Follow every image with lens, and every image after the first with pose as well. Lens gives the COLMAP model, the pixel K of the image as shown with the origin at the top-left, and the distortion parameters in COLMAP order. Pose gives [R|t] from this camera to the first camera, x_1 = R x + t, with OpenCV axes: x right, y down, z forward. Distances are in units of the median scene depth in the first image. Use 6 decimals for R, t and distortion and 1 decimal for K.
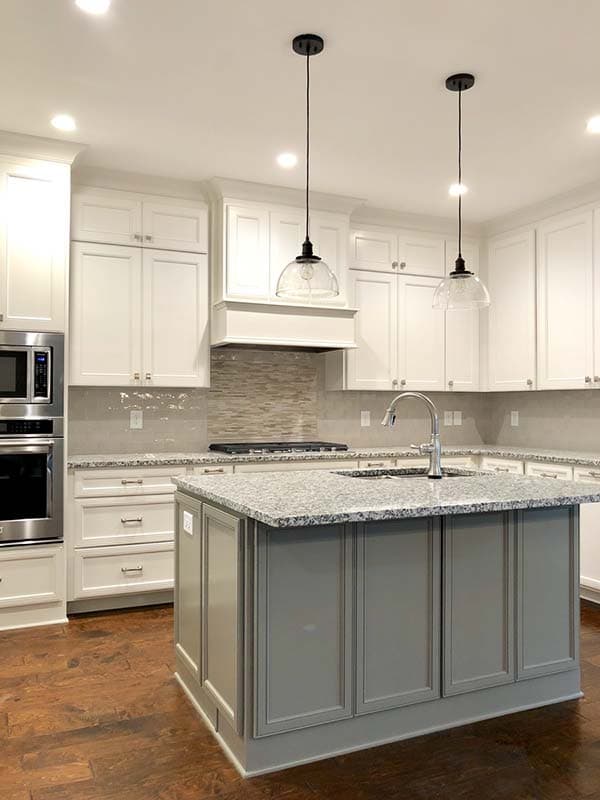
lens RADIAL K [[661.1, 0, 303.4], [0, 661.1, 403.5], [0, 0, 1]] dist [-0.001859, 0.002750]
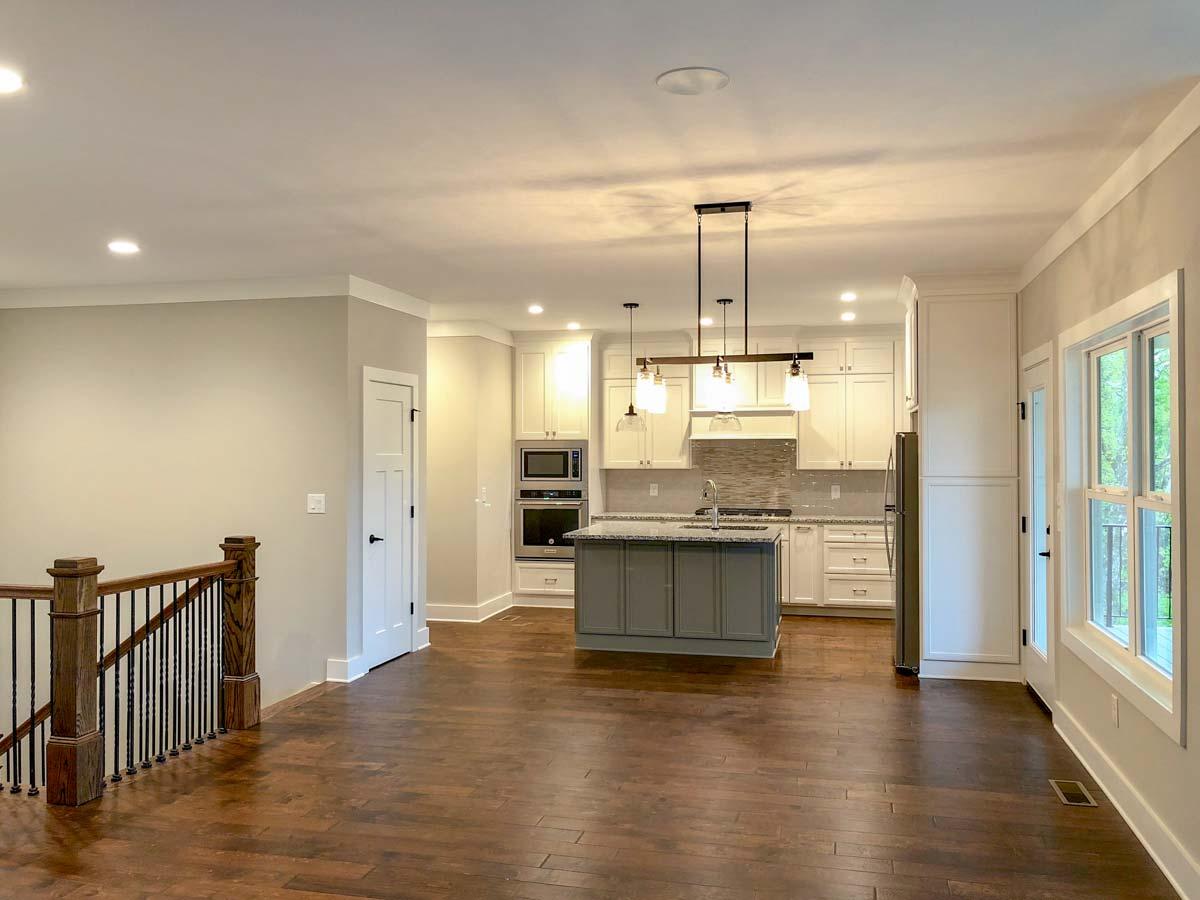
lens RADIAL K [[991.6, 0, 598.1], [0, 991.6, 447.7], [0, 0, 1]] dist [-0.001859, 0.002750]
pose [[0.775796, -0.006845, -0.630947, 1.239438], [0.007030, 0.999973, -0.002204, -0.077781], [0.630945, -0.002725, 0.775823, -0.944752]]
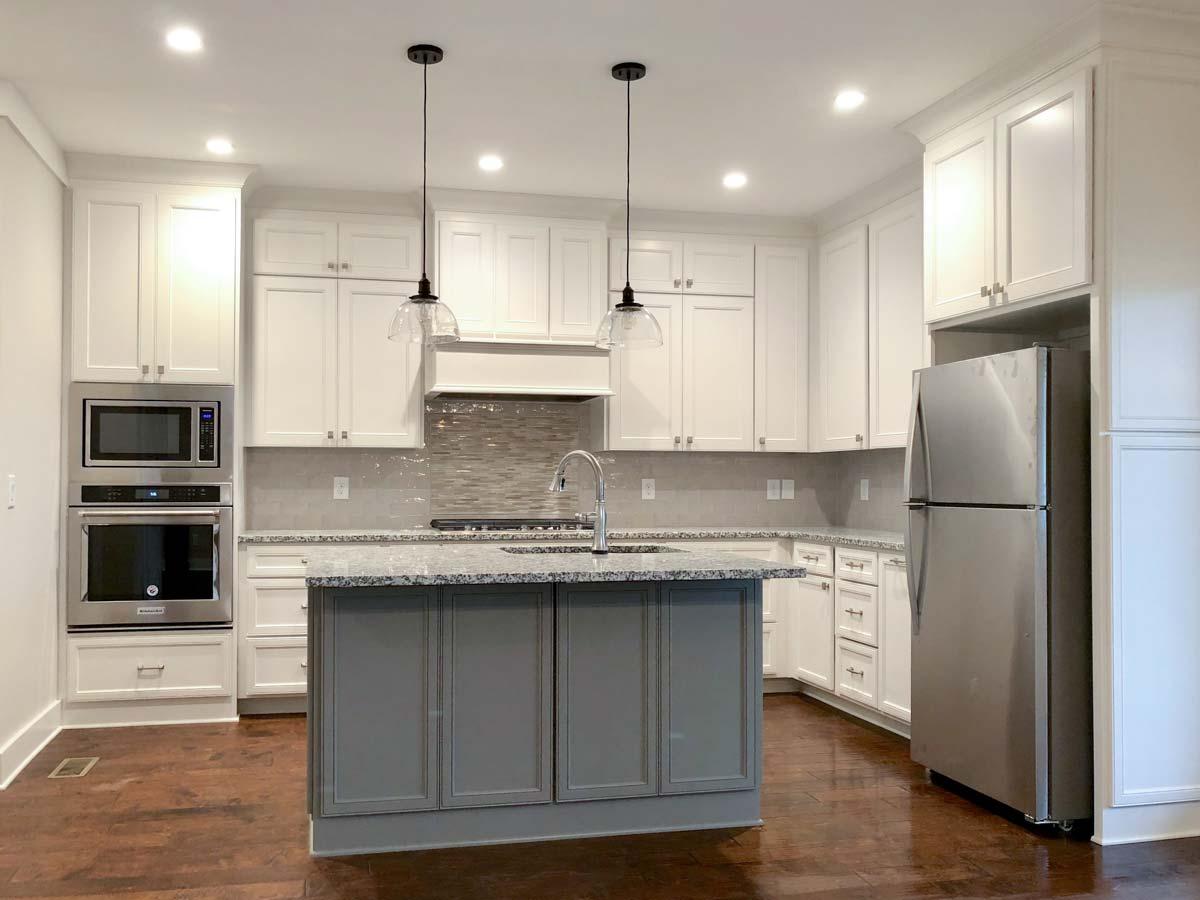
lens RADIAL K [[991.6, 0, 528.6], [0, 991.6, 481.6], [0, 0, 1]] dist [-0.001859, 0.002750]
pose [[0.976018, 0.000495, -0.217690, 0.282918], [0.000606, 0.999987, 0.004992, 0.012078], [0.217689, -0.005004, 0.976005, -0.169087]]
